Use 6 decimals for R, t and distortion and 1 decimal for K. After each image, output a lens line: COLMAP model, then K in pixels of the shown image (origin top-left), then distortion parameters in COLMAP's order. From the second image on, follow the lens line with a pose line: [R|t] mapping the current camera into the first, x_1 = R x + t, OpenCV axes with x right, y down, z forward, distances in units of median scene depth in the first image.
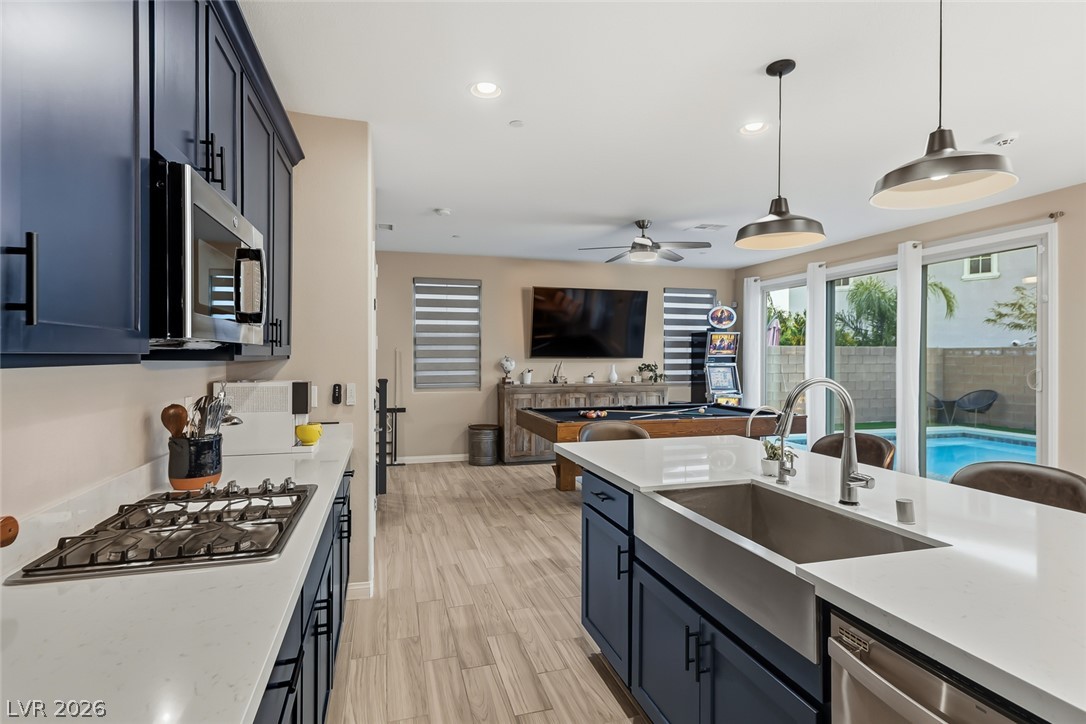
lens RADIAL K [[538.3, 0, 543.0], [0, 538.3, 362.0], [0, 0, 1]] dist [0.015540, 0.000172]
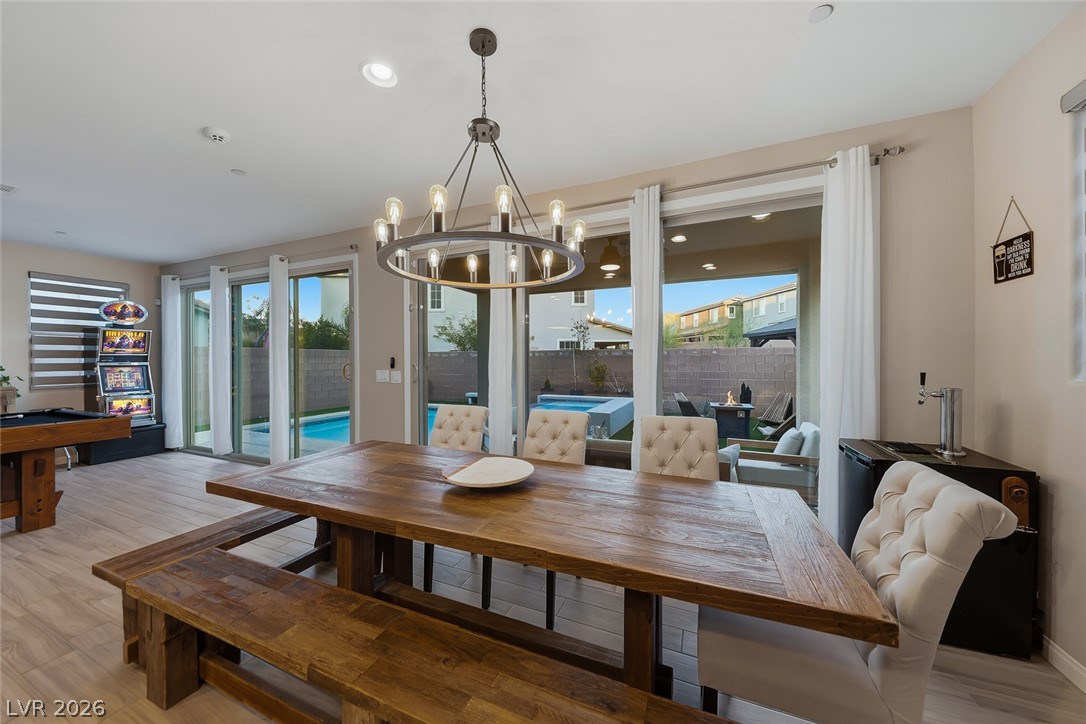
lens RADIAL K [[377.0, 0, 536.7], [0, 377.0, 363.0], [0, 0, 1]] dist [0.012192, -0.005817]
pose [[0.647238, -0.008597, 0.762240, 0.295074], [0.009495, 0.999950, 0.003216, 0.008008], [-0.762229, 0.005156, 0.647287, 0.038833]]
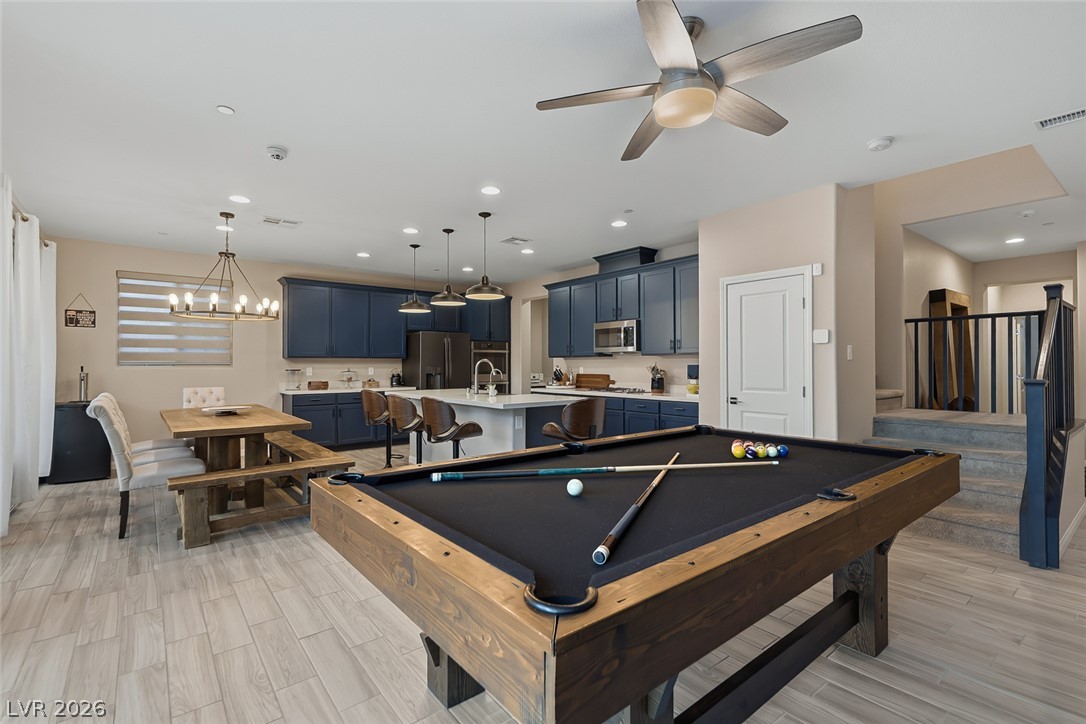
lens RADIAL K [[494.6, 0, 540.5], [0, 494.6, 361.0], [0, 0, 1]] dist [0.016510, 0.000053]
pose [[-0.925271, -0.004251, -0.379282, 0.312752], [-0.003153, 0.999989, -0.003518, 0.011003], [0.379293, -0.002059, -0.925274, 0.931589]]
